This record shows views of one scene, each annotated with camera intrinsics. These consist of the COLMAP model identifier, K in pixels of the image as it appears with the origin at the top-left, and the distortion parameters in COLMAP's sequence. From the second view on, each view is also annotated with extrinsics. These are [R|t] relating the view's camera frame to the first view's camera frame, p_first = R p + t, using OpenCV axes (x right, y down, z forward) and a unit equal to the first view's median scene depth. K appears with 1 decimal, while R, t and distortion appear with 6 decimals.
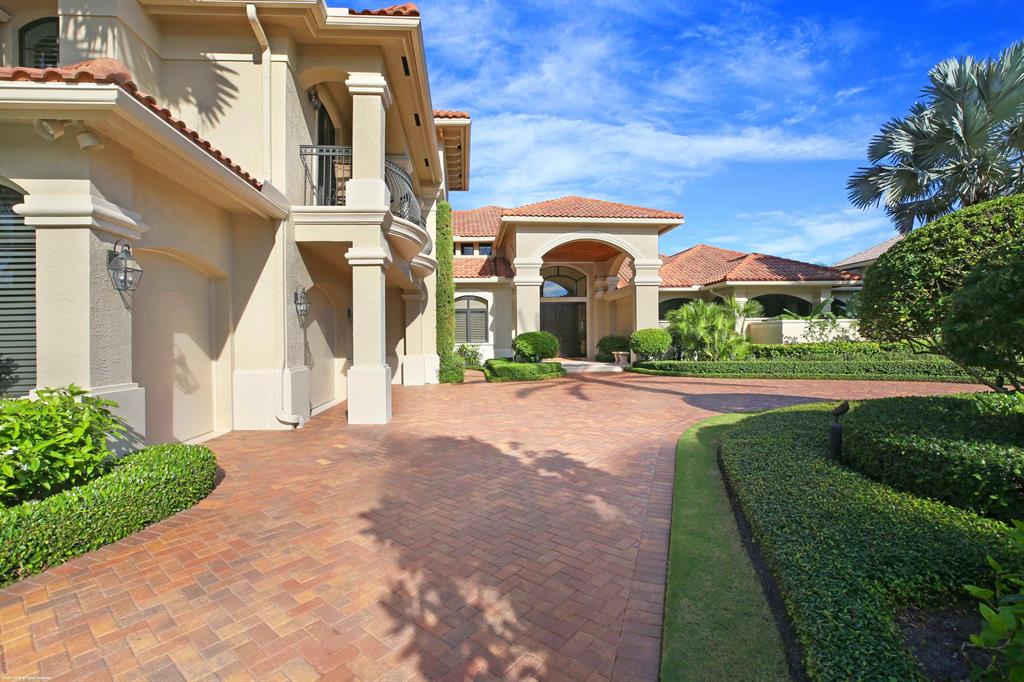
lens RADIAL K [[481.3, 0, 512.0], [0, 481.3, 341.0], [0, 0, 1]] dist [-0.000044, 0.000110]
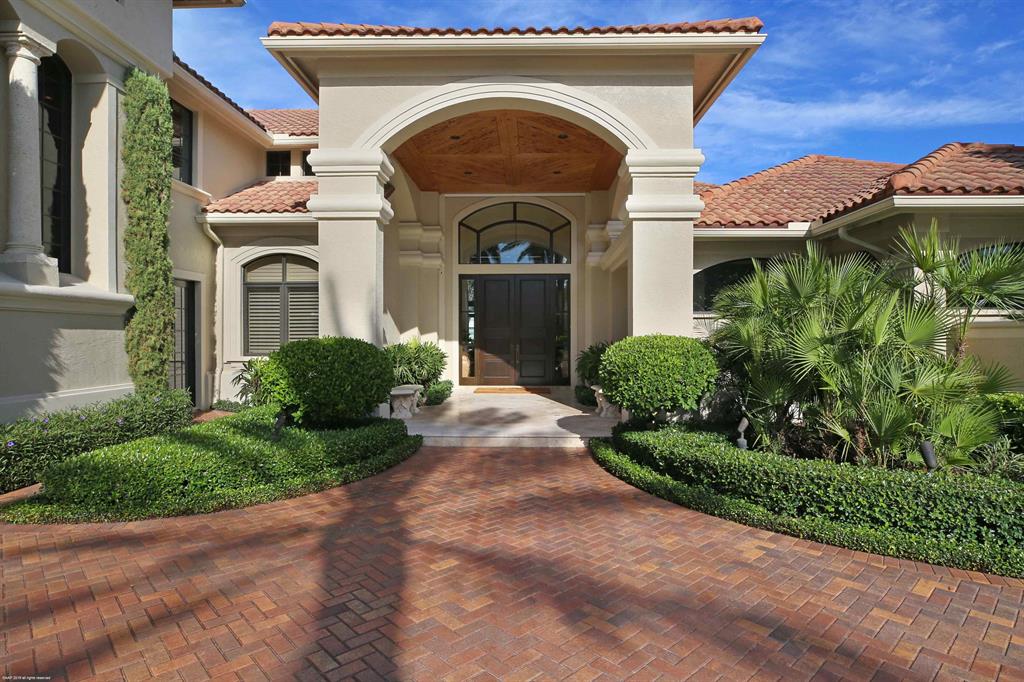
lens RADIAL K [[581.8, 0, 512.0], [0, 581.8, 341.0], [0, 0, 1]] dist [0.000083, -0.000251]
pose [[0.994658, 0.016982, -0.101818, 0.226947], [-0.016166, 0.999830, 0.008836, -0.023806], [0.101951, -0.007143, 0.994764, 0.574808]]
